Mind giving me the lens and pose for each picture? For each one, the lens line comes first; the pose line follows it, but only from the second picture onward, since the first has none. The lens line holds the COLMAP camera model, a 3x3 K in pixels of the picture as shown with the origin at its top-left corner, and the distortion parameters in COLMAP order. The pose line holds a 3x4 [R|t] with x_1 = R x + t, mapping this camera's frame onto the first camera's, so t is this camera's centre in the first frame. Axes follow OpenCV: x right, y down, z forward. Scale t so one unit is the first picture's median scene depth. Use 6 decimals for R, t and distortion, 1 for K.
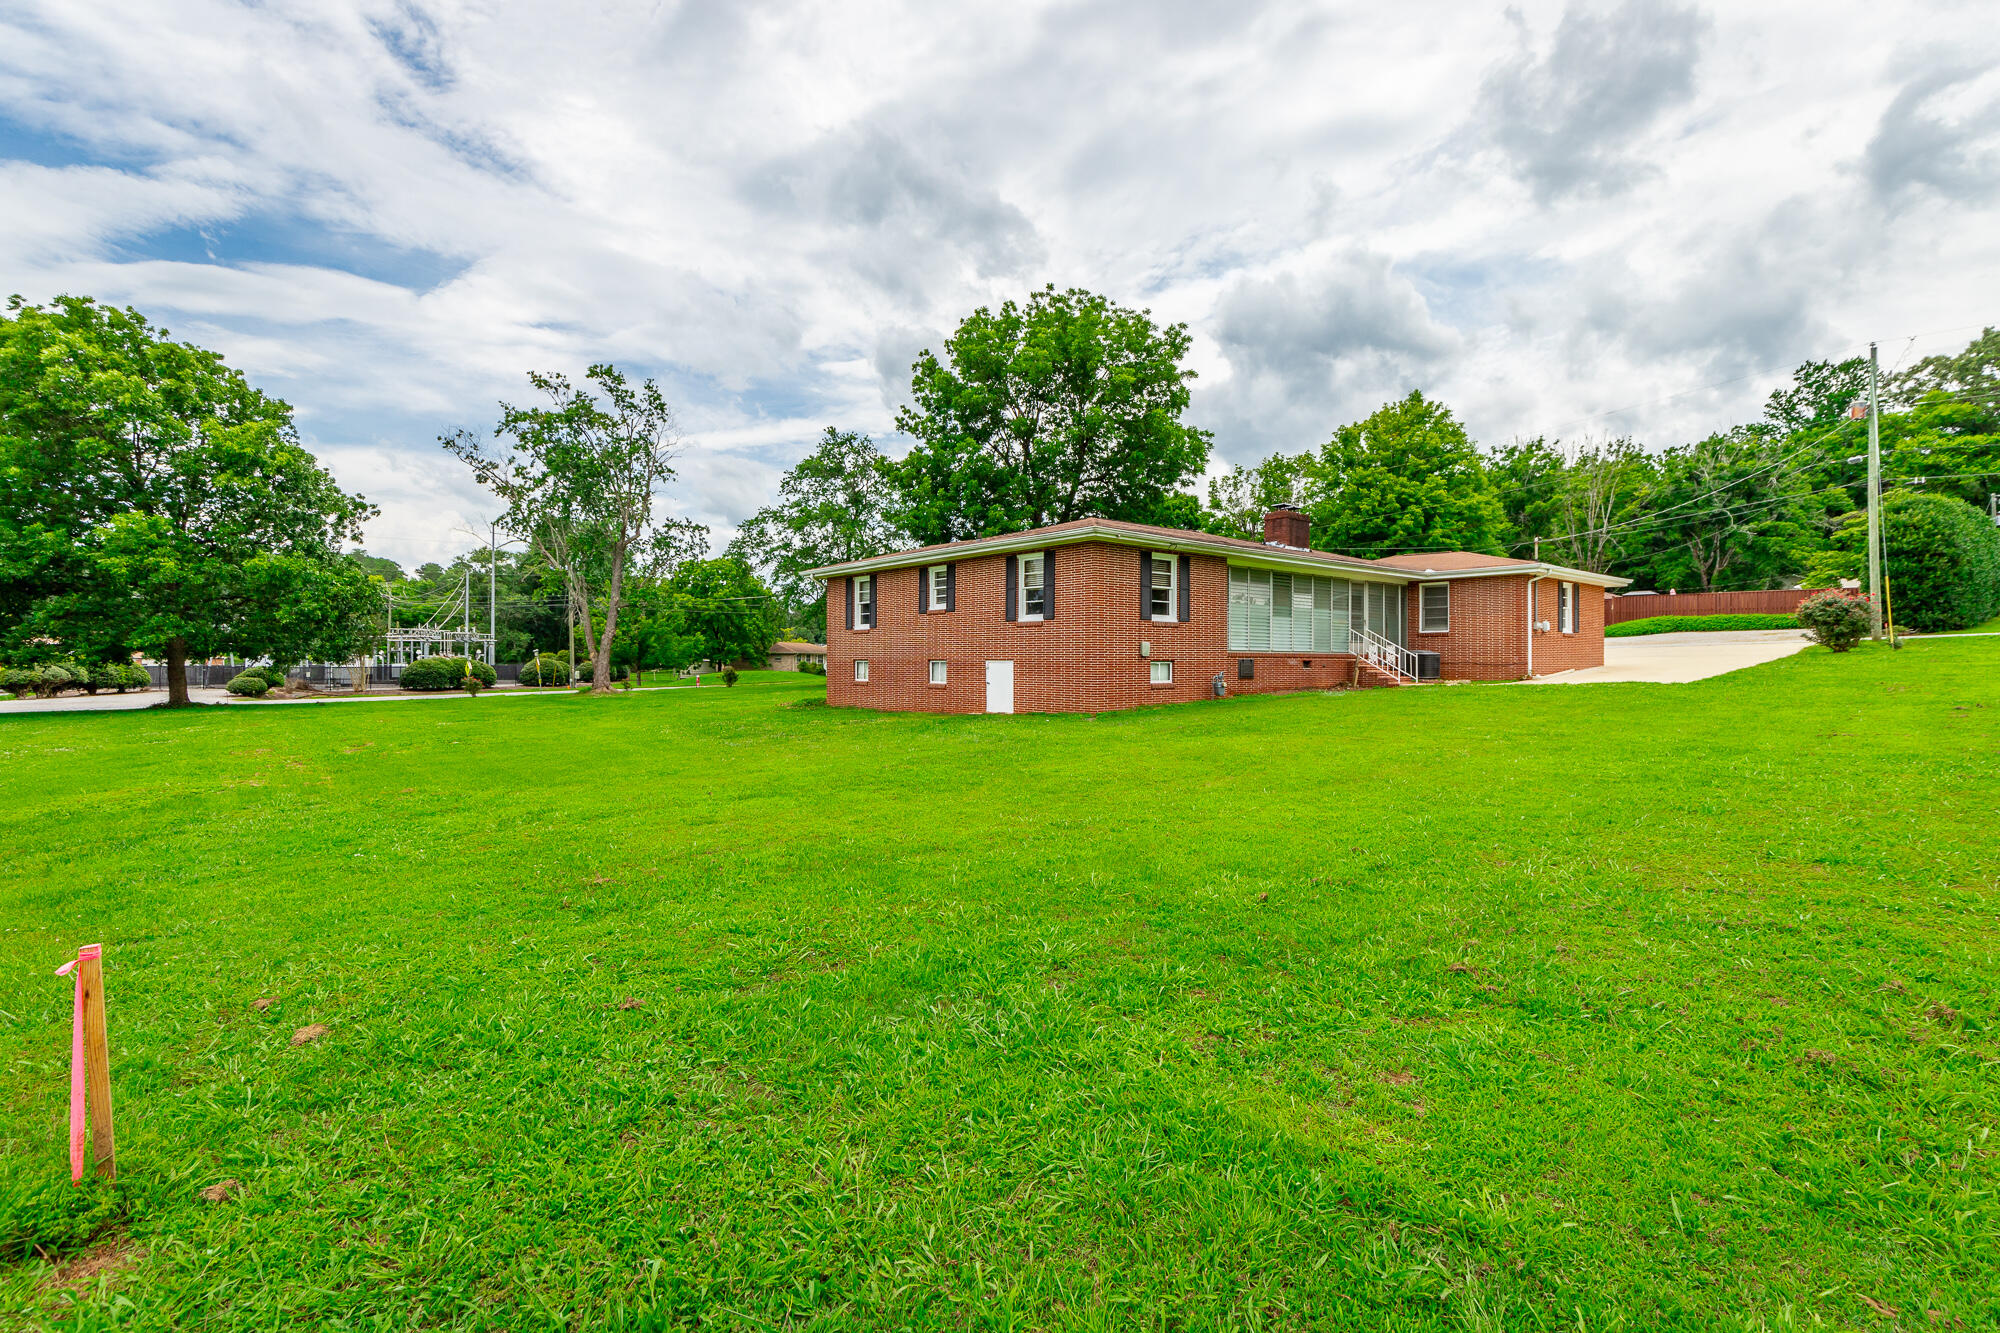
lens RADIAL K [[917.4, 0, 994.4], [0, 917.4, 637.7], [0, 0, 1]] dist [0.004492, 0.000549]
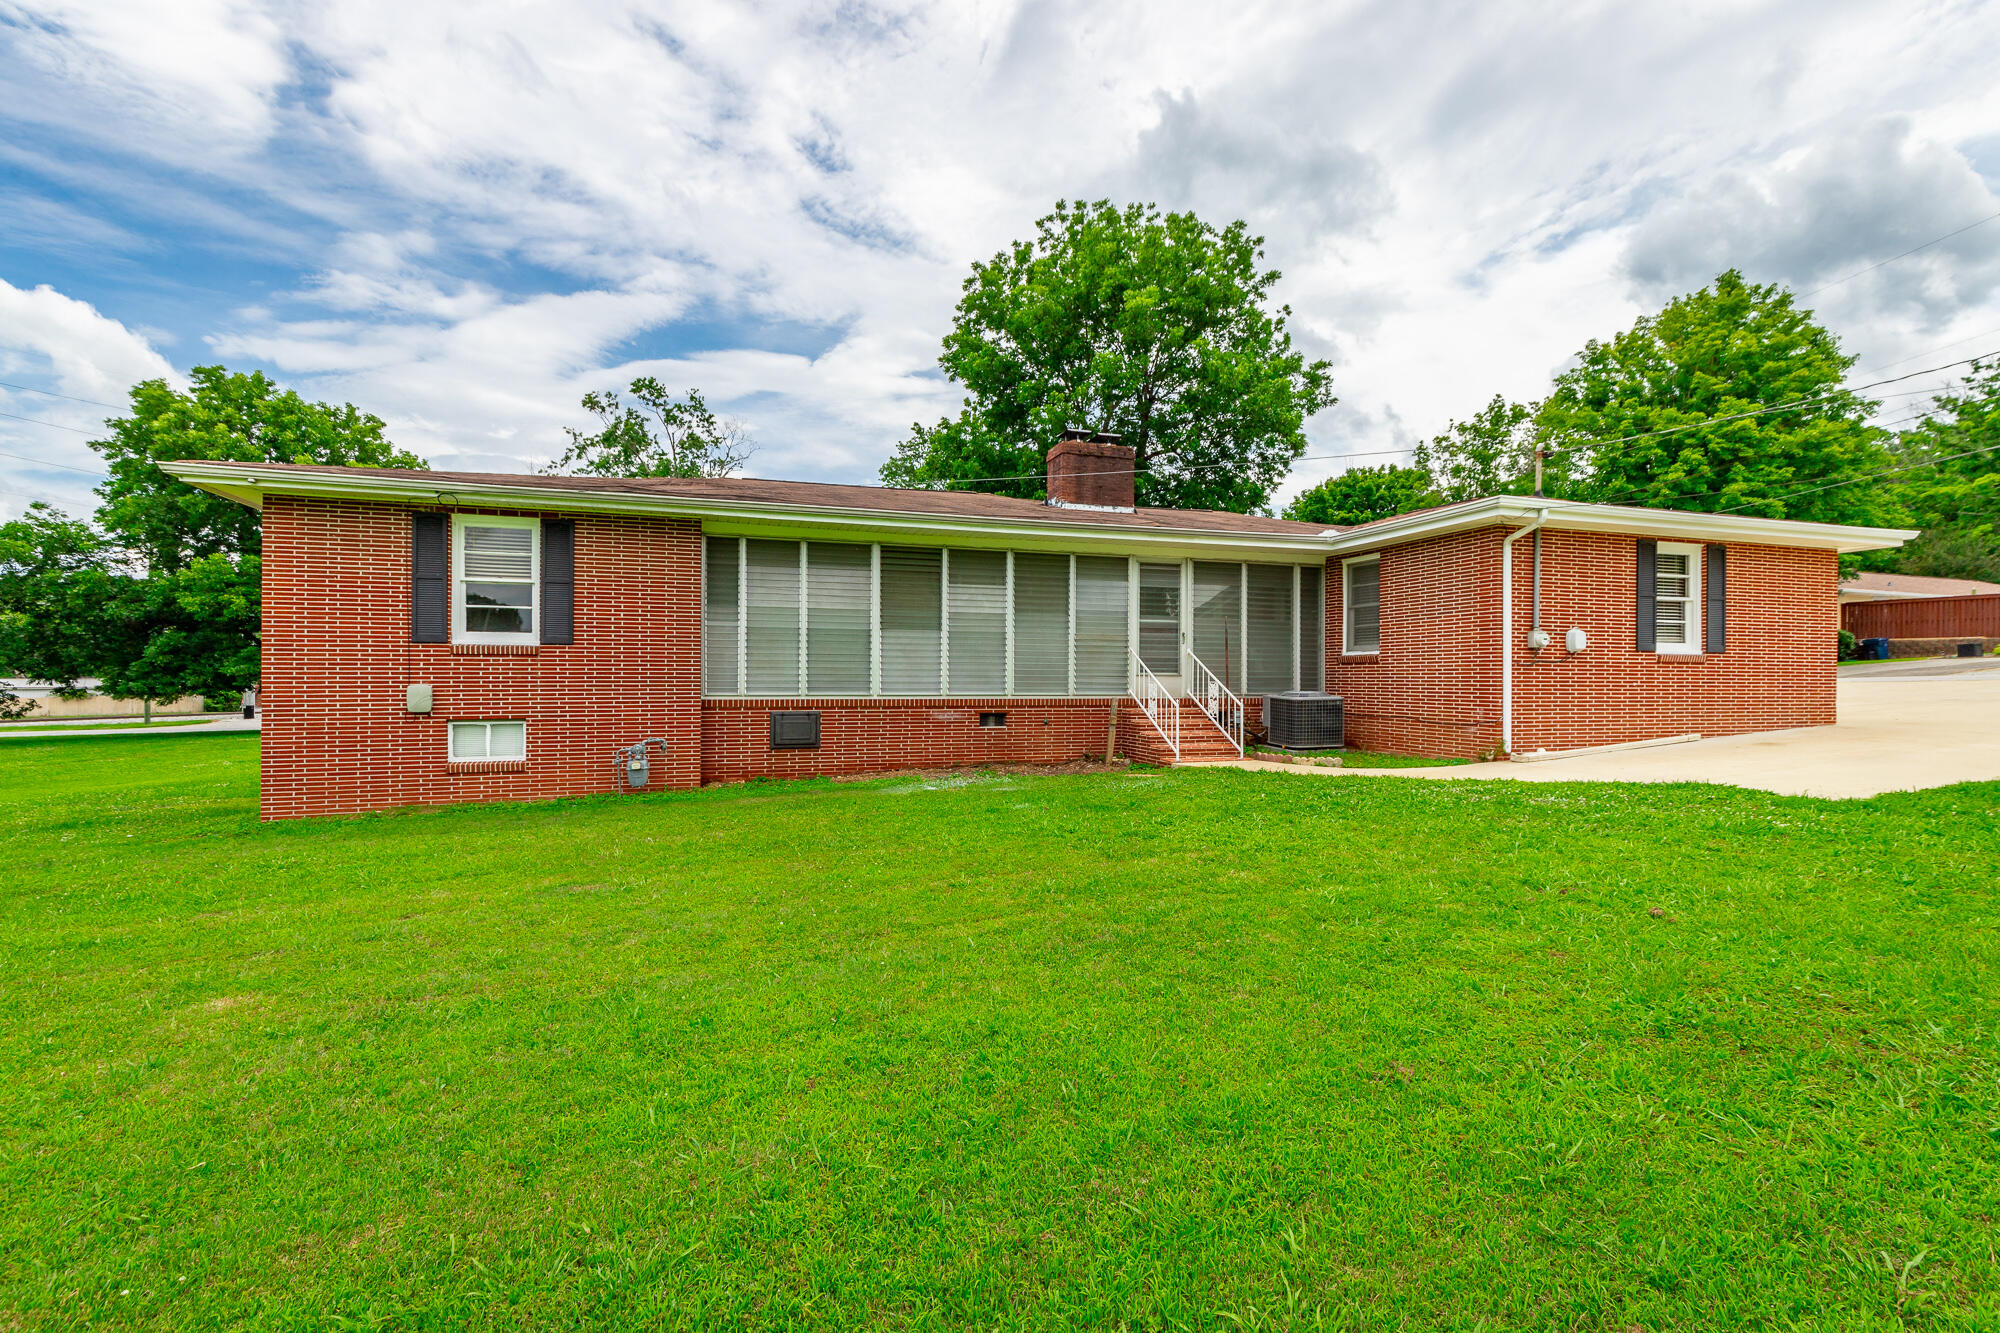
lens RADIAL K [[907.2, 0, 1000.7], [0, 907.2, 670.7], [0, 0, 1]] dist [0.002776, 0.000492]
pose [[0.927933, -0.001854, -0.372741, 0.249226], [0.007660, 0.999871, 0.014094, -0.003009], [0.372667, -0.015933, 0.927828, 0.238902]]
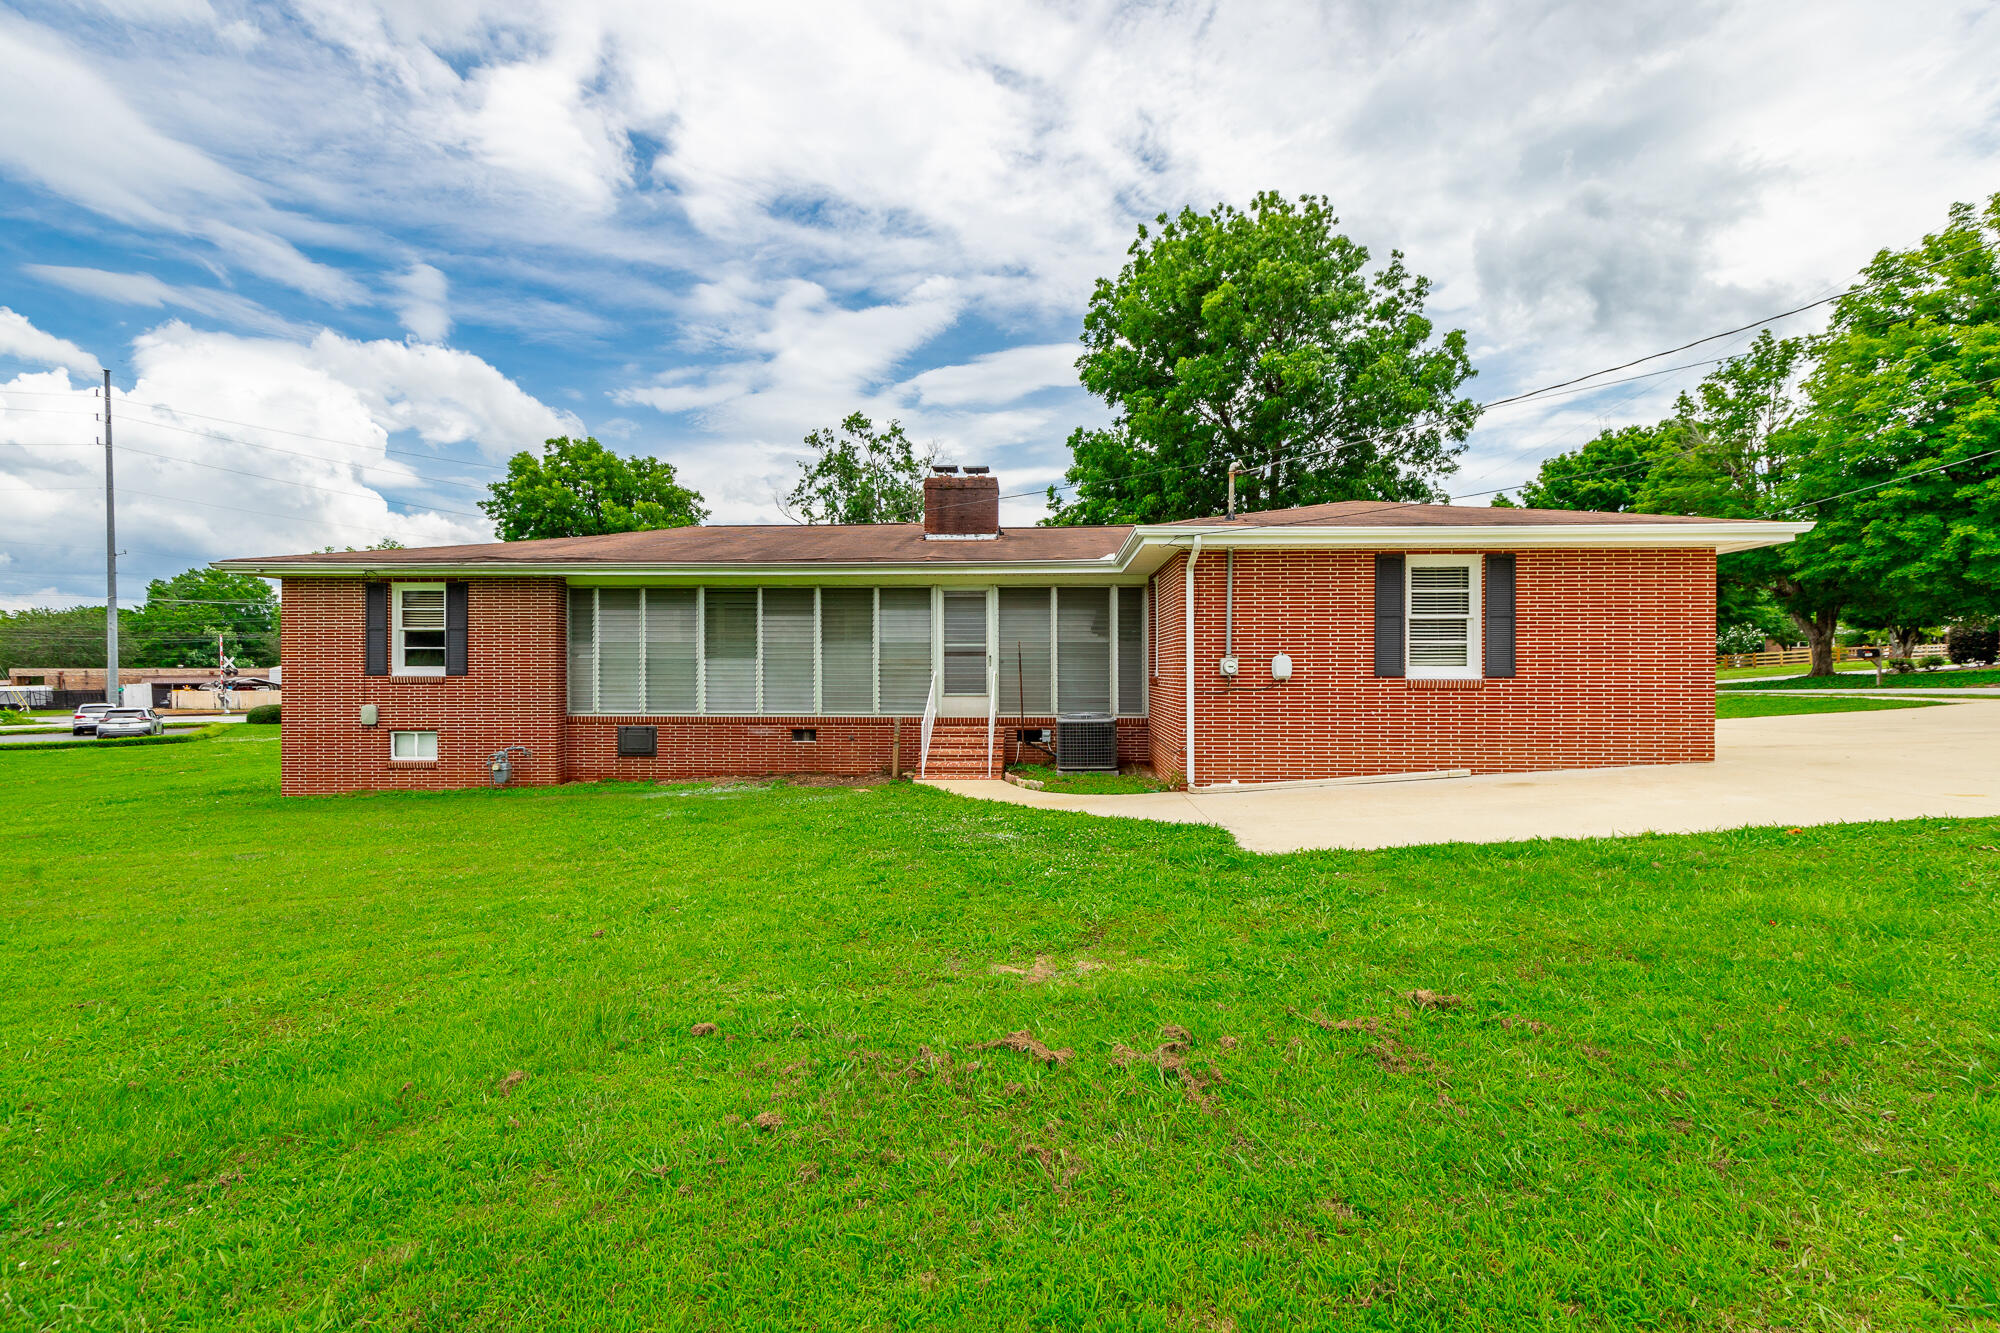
lens RADIAL K [[912.3, 0, 993.9], [0, 912.3, 665.9], [0, 0, 1]] dist [0.005939, 0.000329]
pose [[0.738261, -0.004736, -0.674499, 0.387960], [0.018387, 0.999745, 0.013105, -0.010260], [0.674265, -0.022077, 0.738160, 0.296216]]
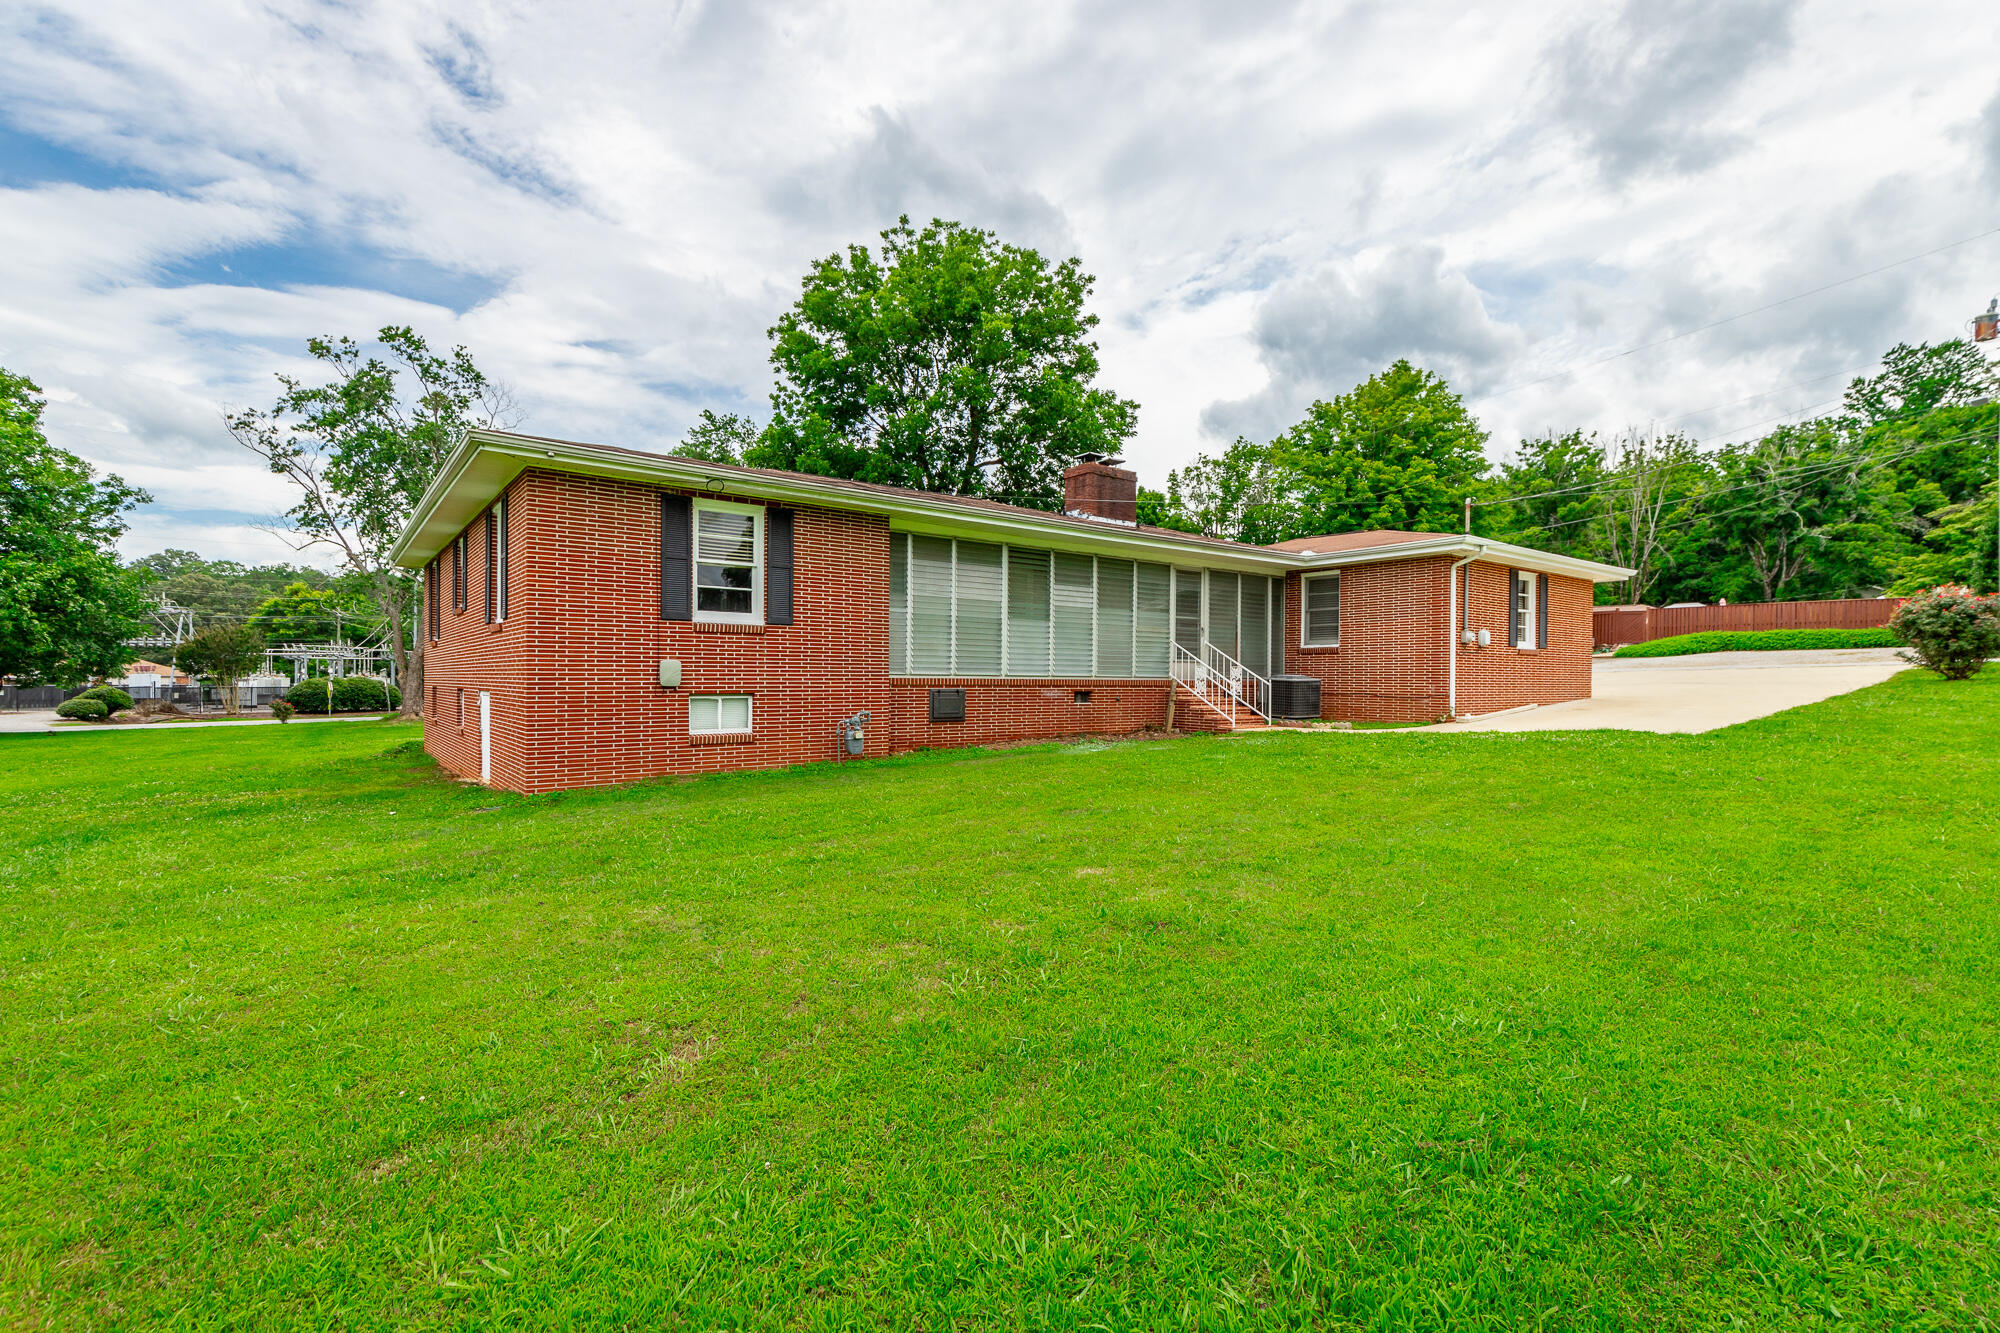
lens RADIAL K [[916.8, 0, 1001.1], [0, 916.8, 673.1], [0, 0, 1]] dist [0.004251, 0.000254]
pose [[0.999132, 0.003179, -0.041533, 0.143581], [-0.002495, 0.999861, 0.016491, 0.001151], [0.041579, -0.016373, 0.999001, 0.171437]]
